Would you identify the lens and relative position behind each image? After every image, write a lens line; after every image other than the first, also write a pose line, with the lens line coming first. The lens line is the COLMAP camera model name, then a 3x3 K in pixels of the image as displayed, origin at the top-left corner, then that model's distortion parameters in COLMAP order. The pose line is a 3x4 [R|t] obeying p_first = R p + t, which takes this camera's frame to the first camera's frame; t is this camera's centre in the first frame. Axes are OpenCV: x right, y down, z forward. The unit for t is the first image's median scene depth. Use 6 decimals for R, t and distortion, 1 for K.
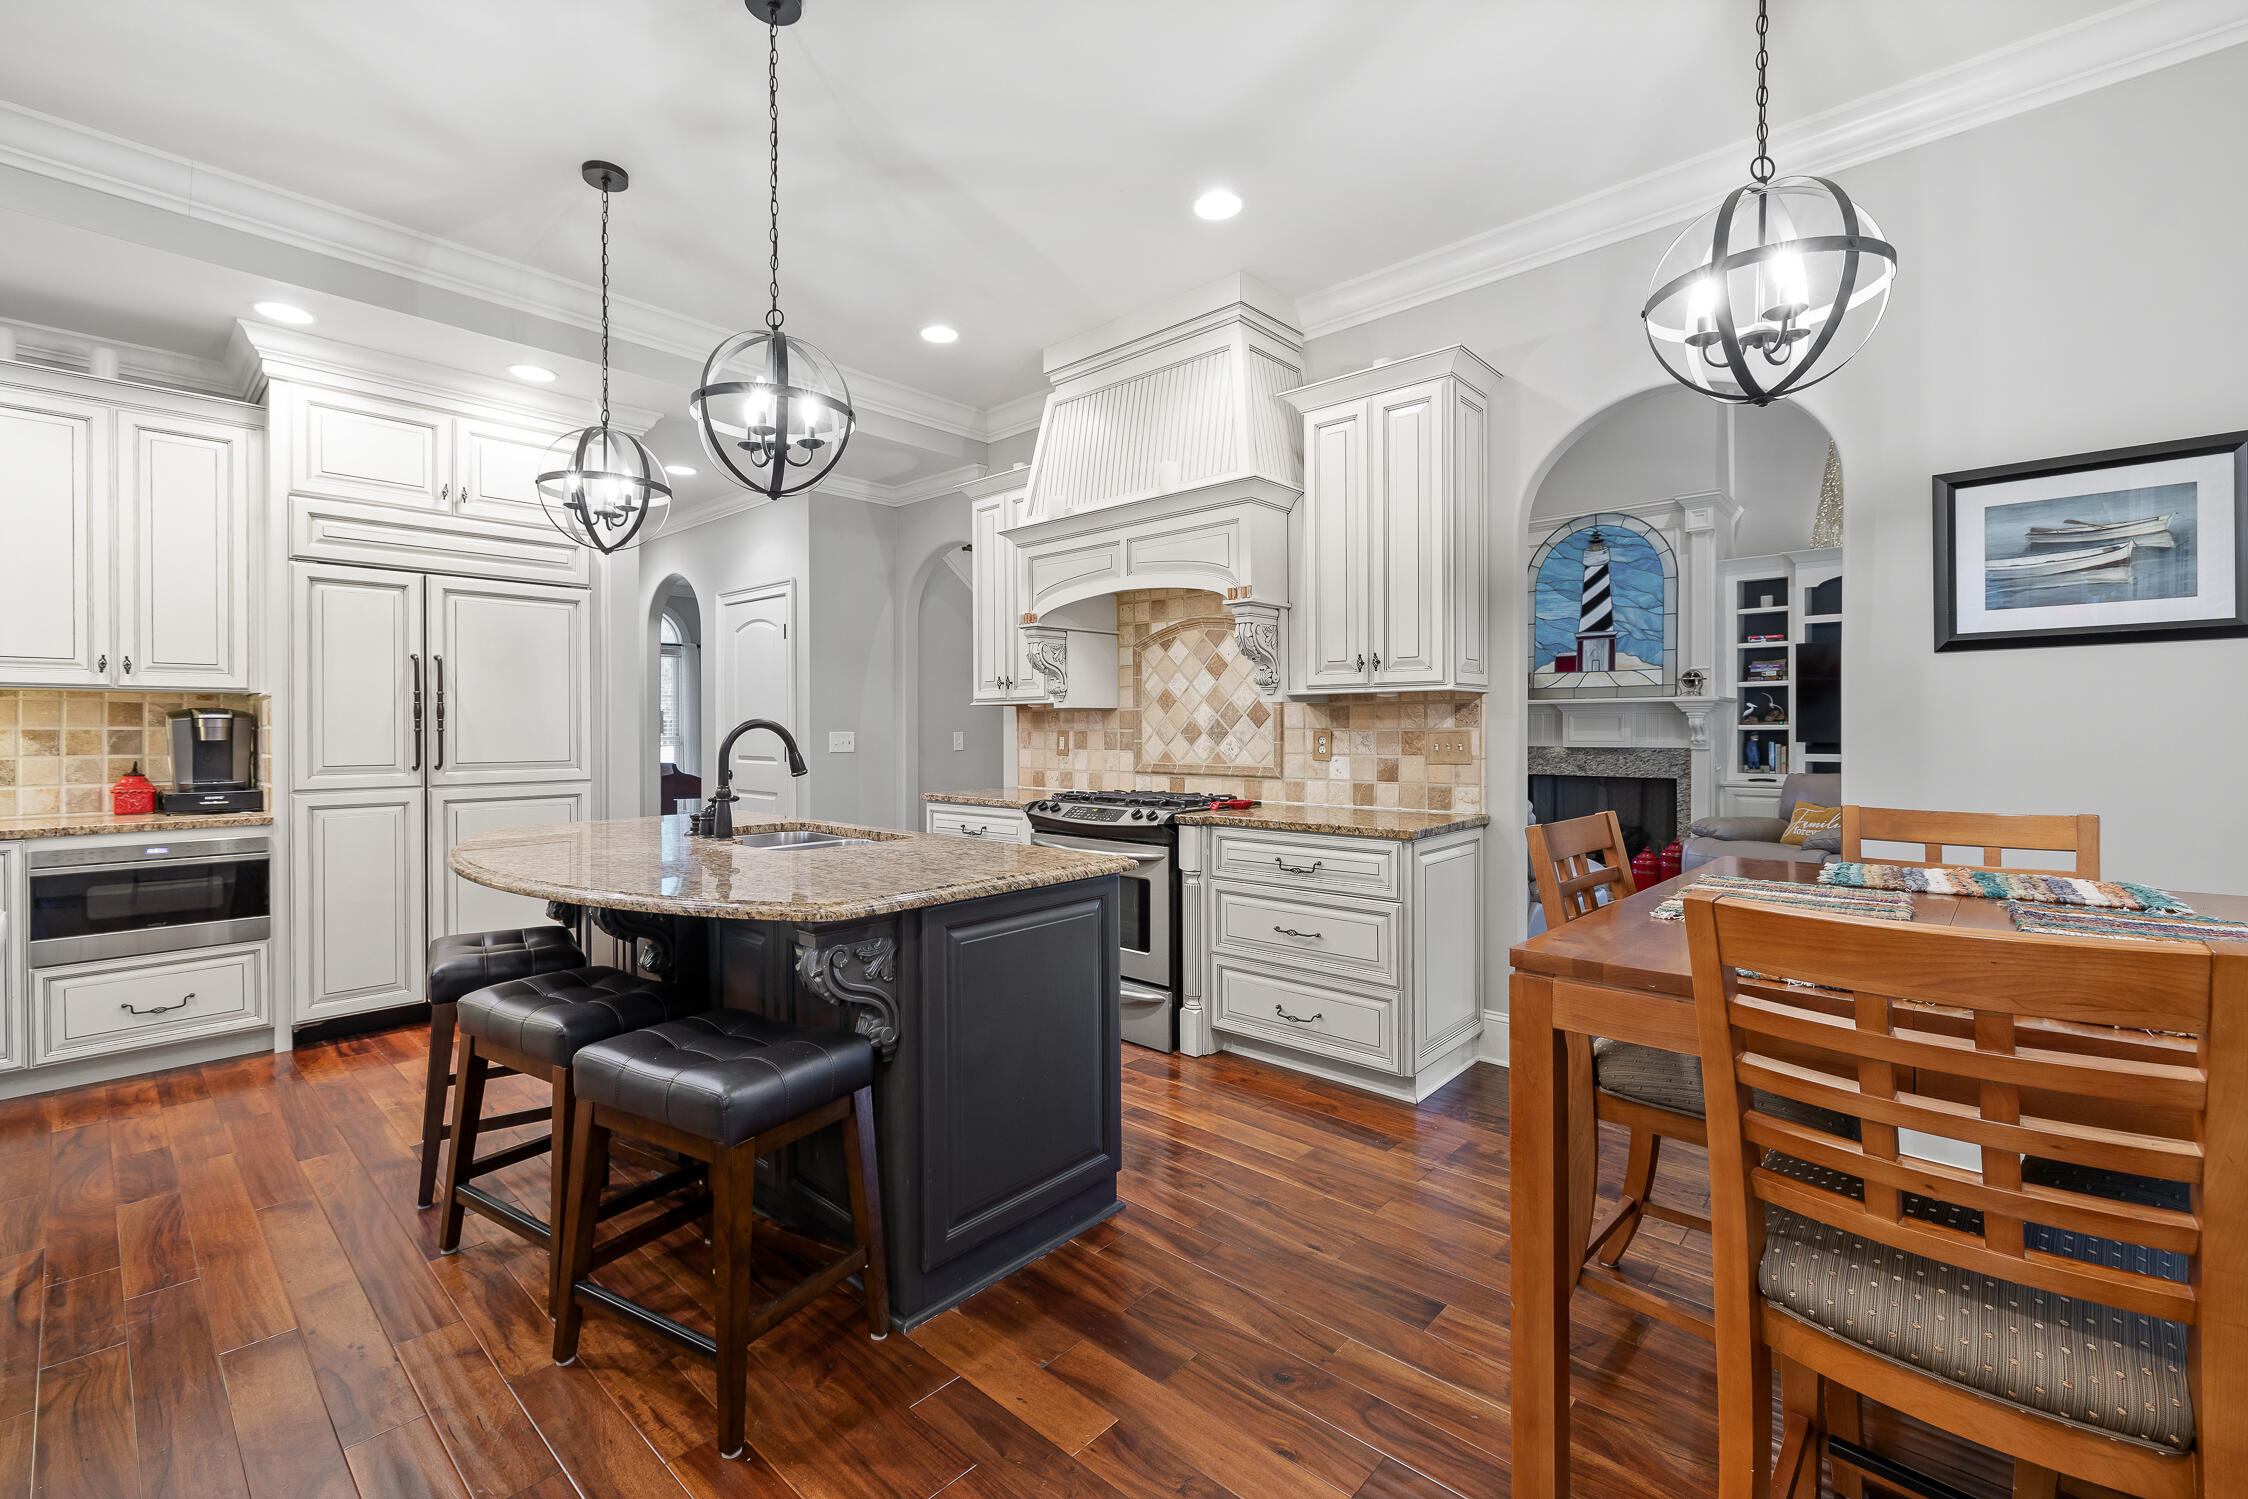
lens RADIAL K [[954.3, 0, 1104.3], [0, 954.3, 736.9], [0, 0, 1]] dist [0.000497, -0.000276]
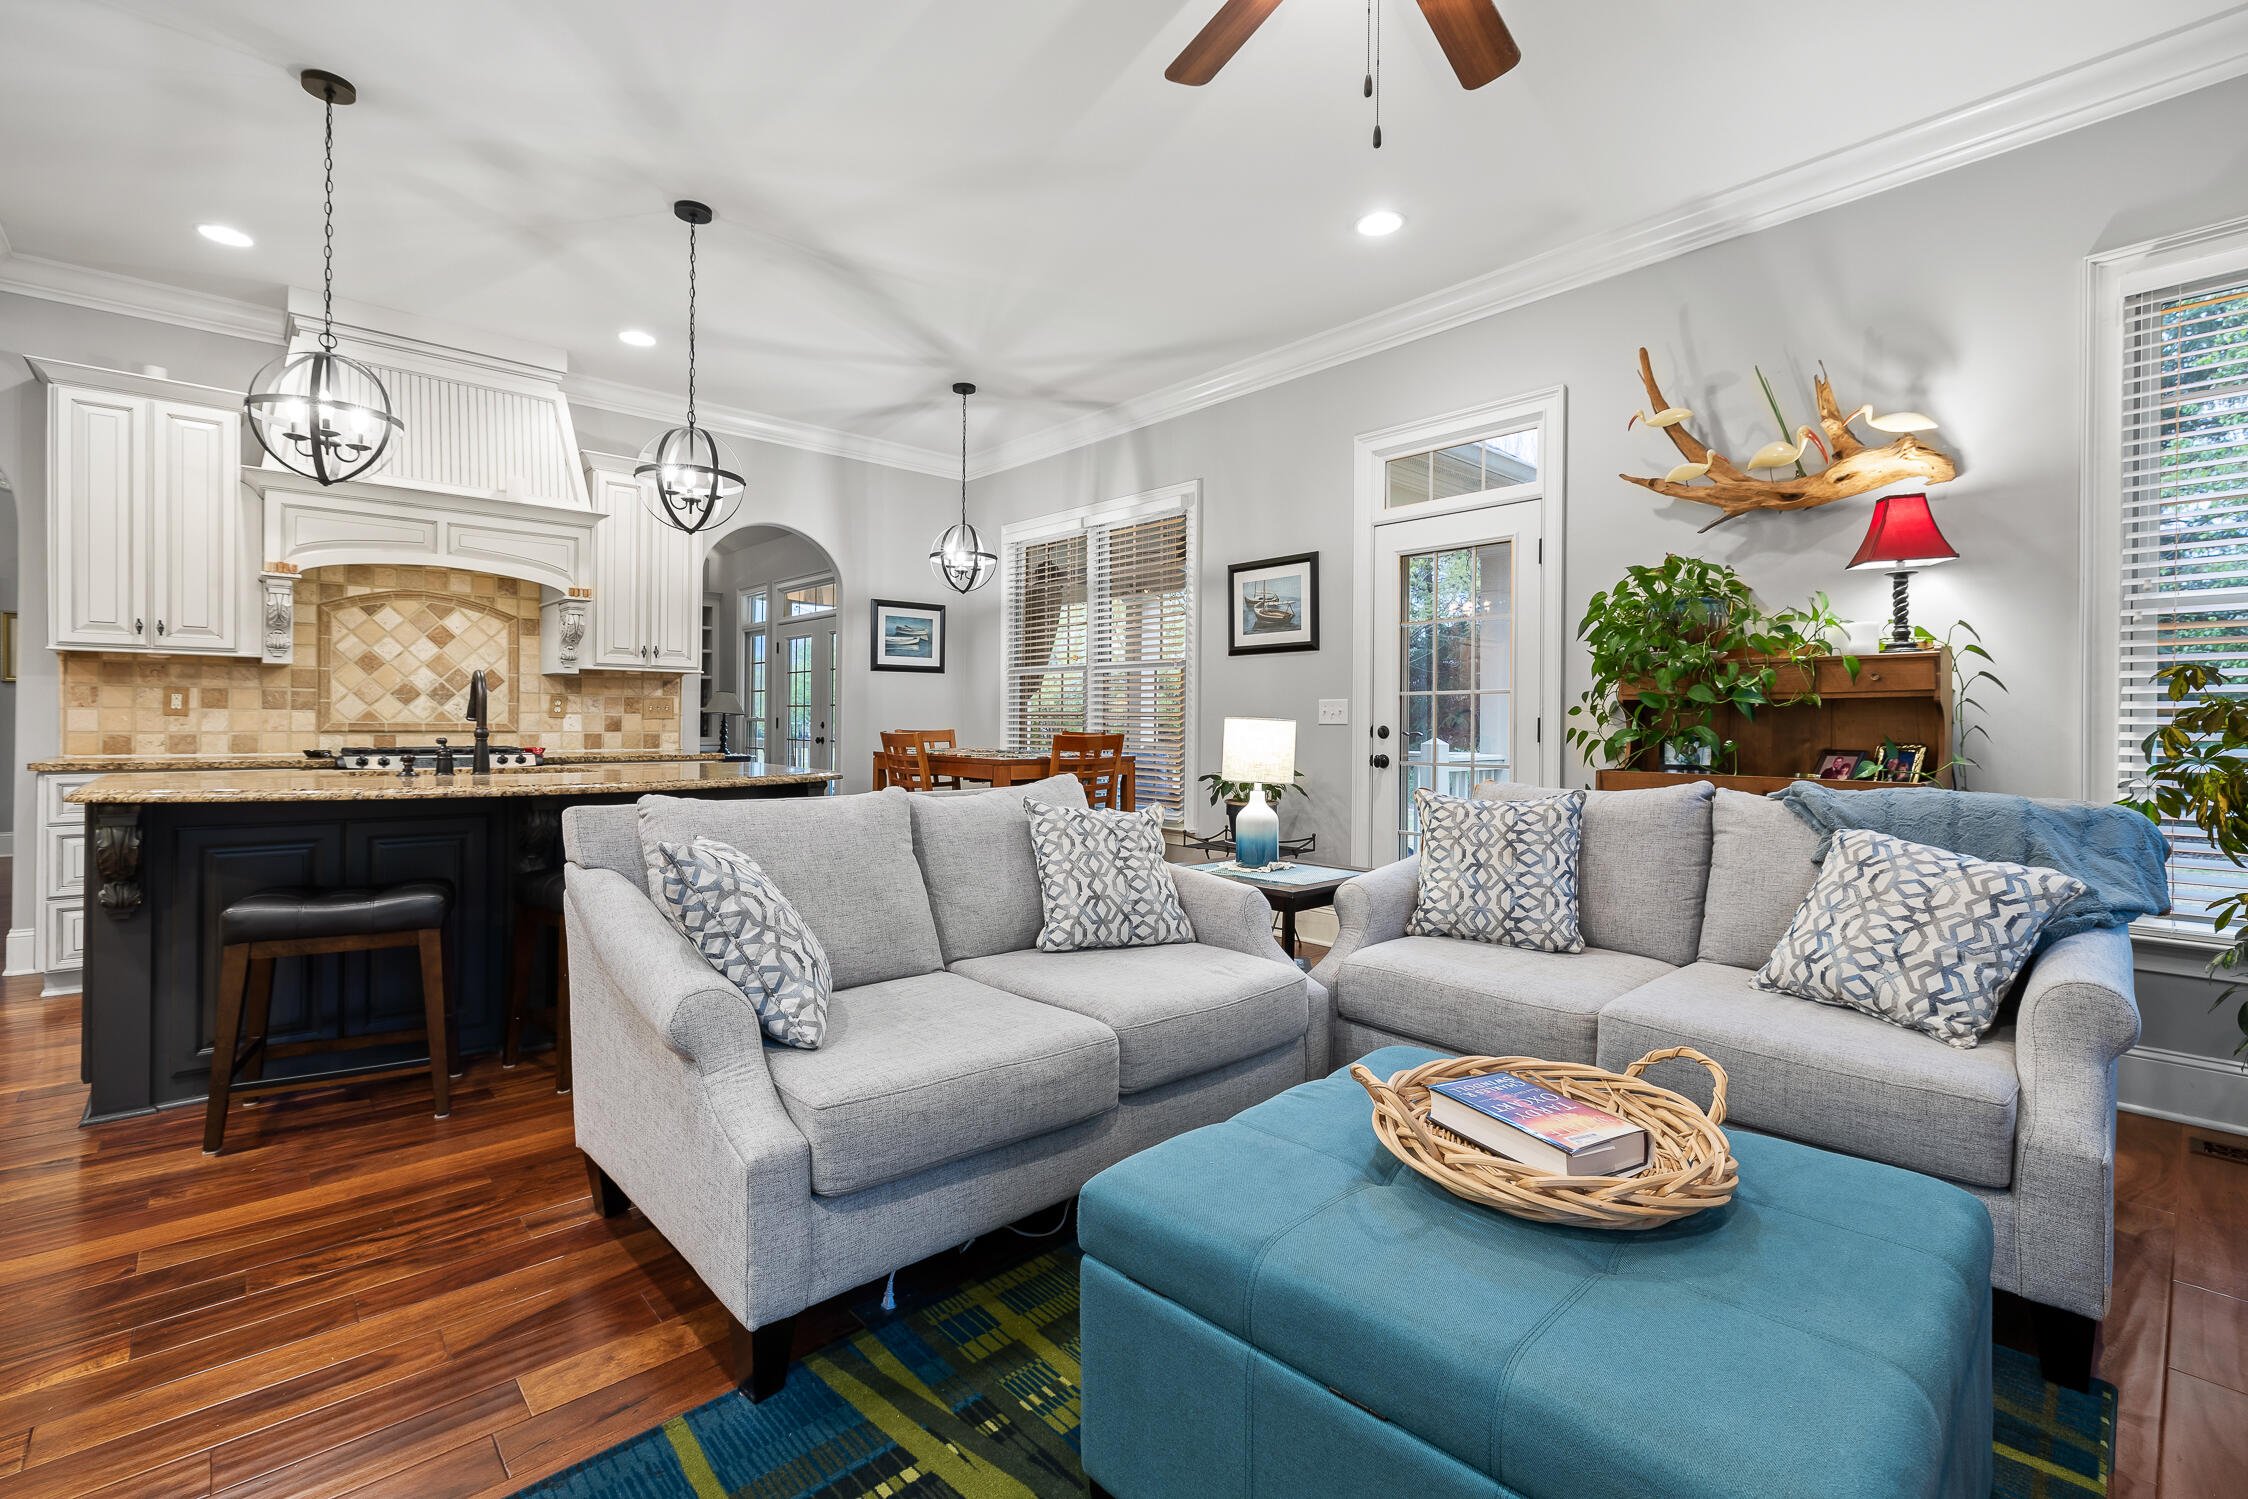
lens RADIAL K [[987.2, 0, 1112.1], [0, 987.2, 727.7], [0, 0, 1]] dist [0.002113, 0.000174]
pose [[0.090833, -0.001916, 0.995864, -1.070171], [0.000244, 0.999998, 0.001902, 0.036027], [-0.995866, 0.000070, 0.090833, 0.097775]]
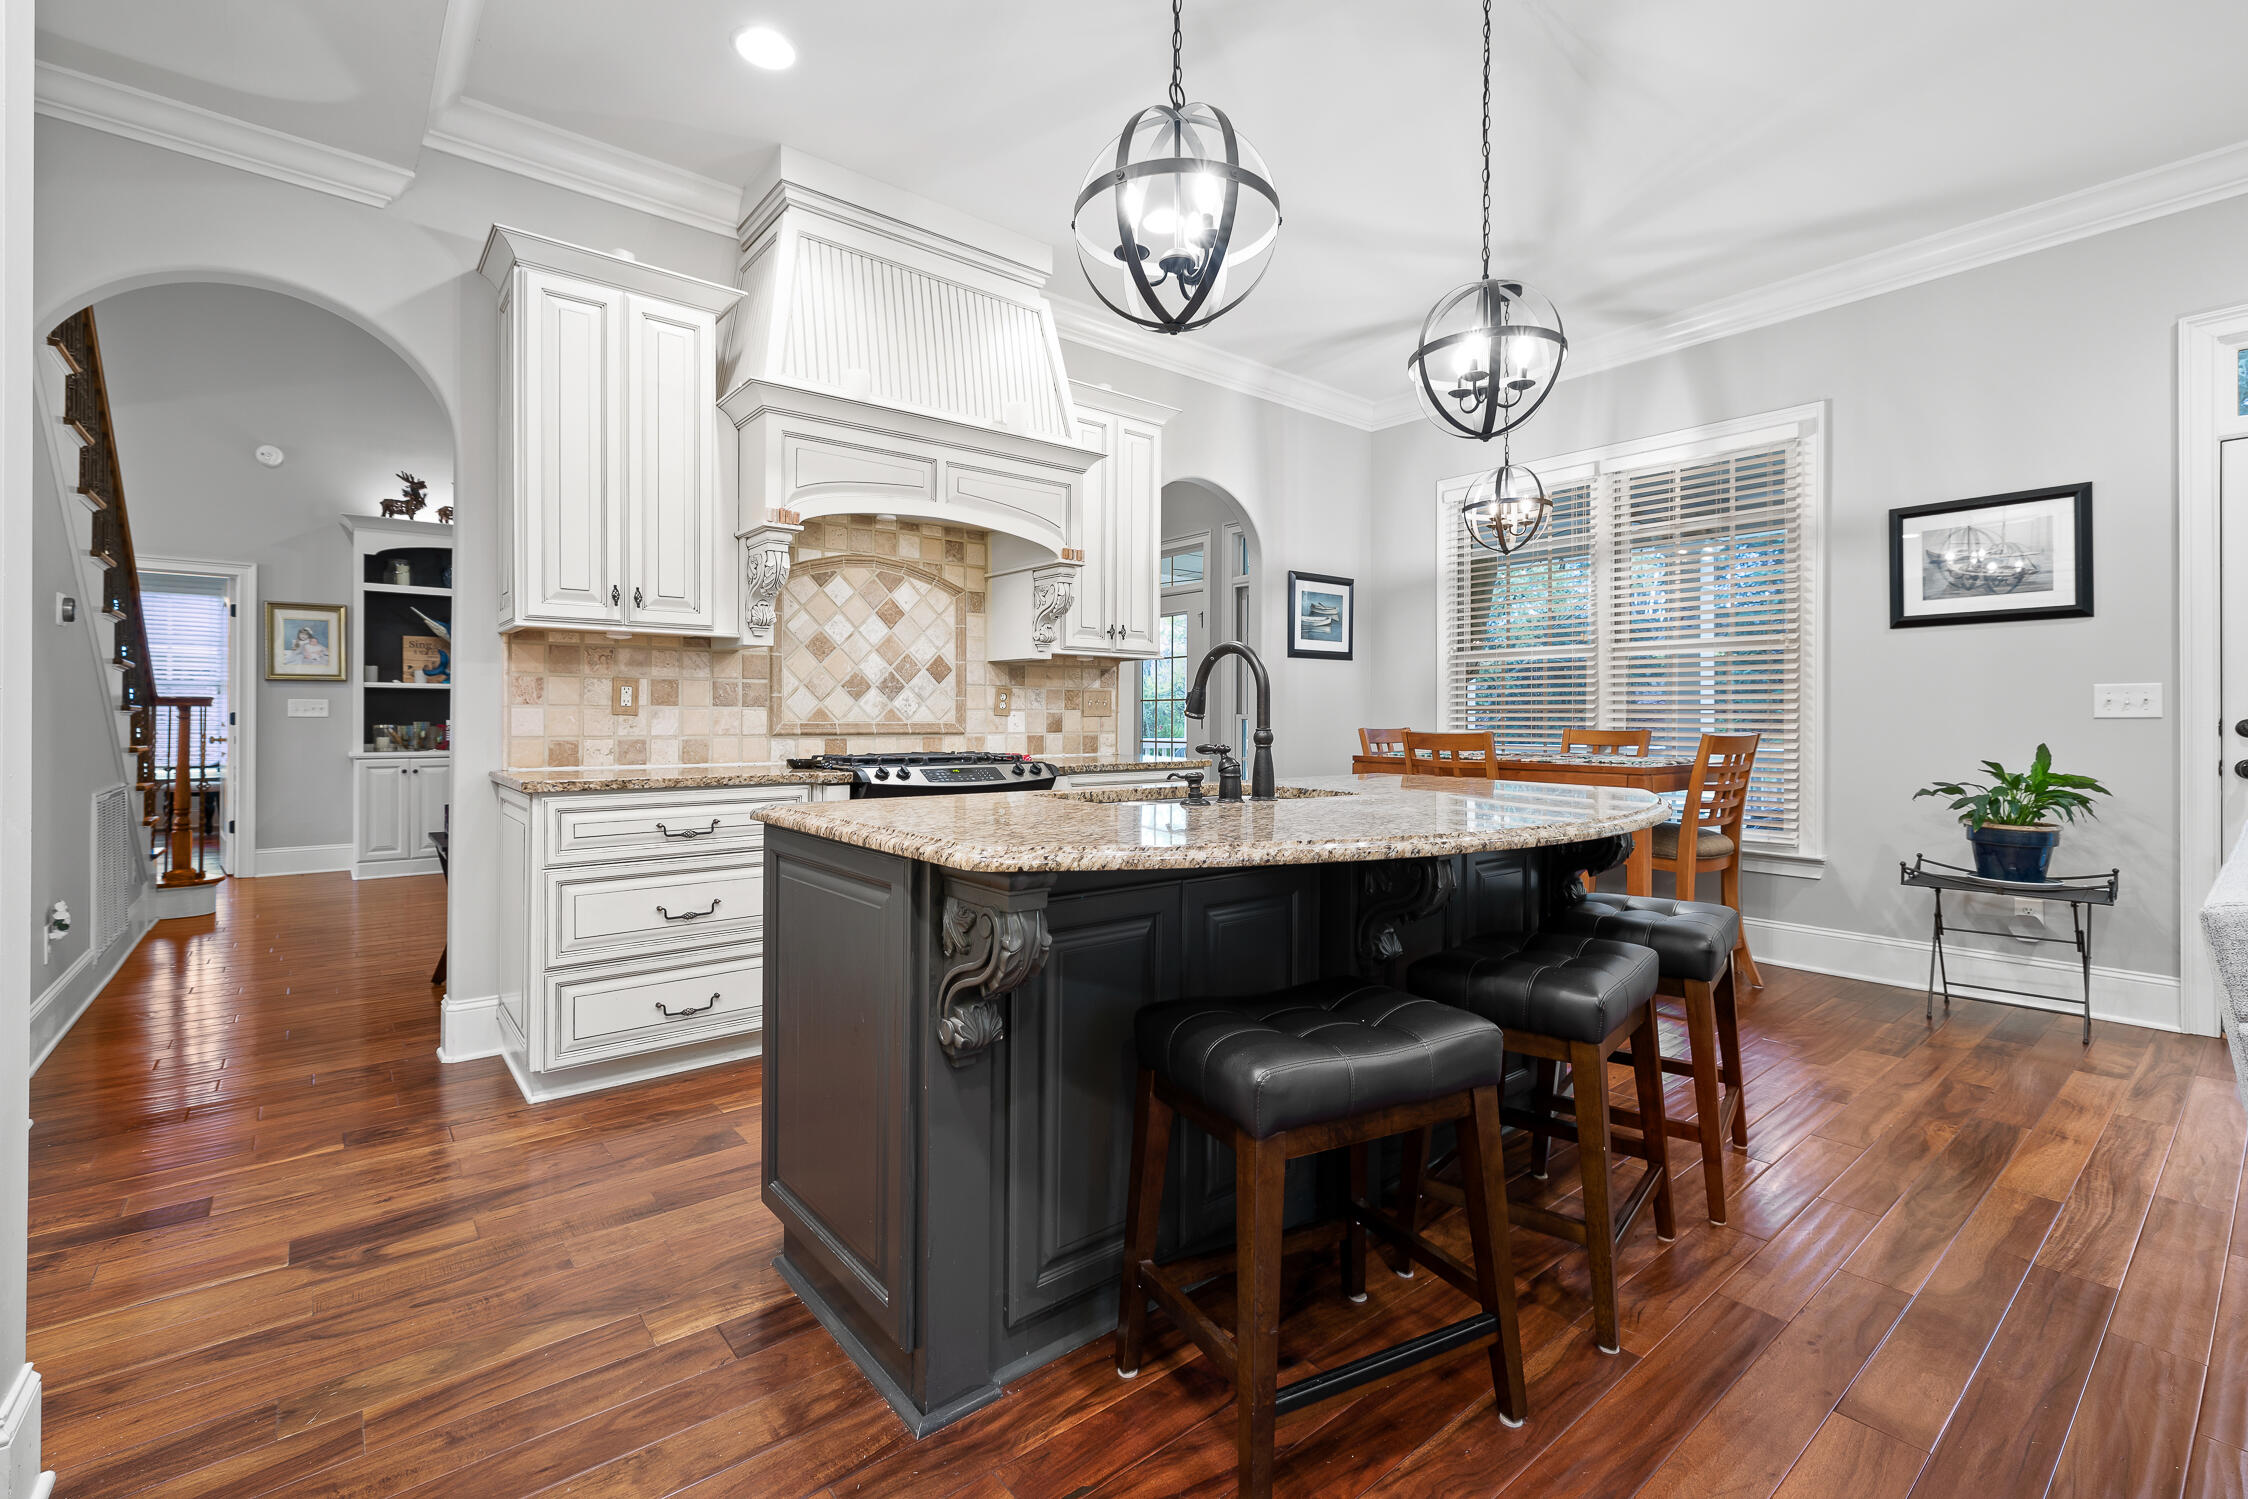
lens RADIAL K [[976.3, 0, 1114.8], [0, 976.3, 721.0], [0, 0, 1]] dist [0.002794, 0.000411]
pose [[0.139345, 0.001511, 0.990243, -0.831716], [0.005942, 0.999980, -0.002362, 0.033935], [-0.990226, 0.006213, 0.139333, 0.714584]]
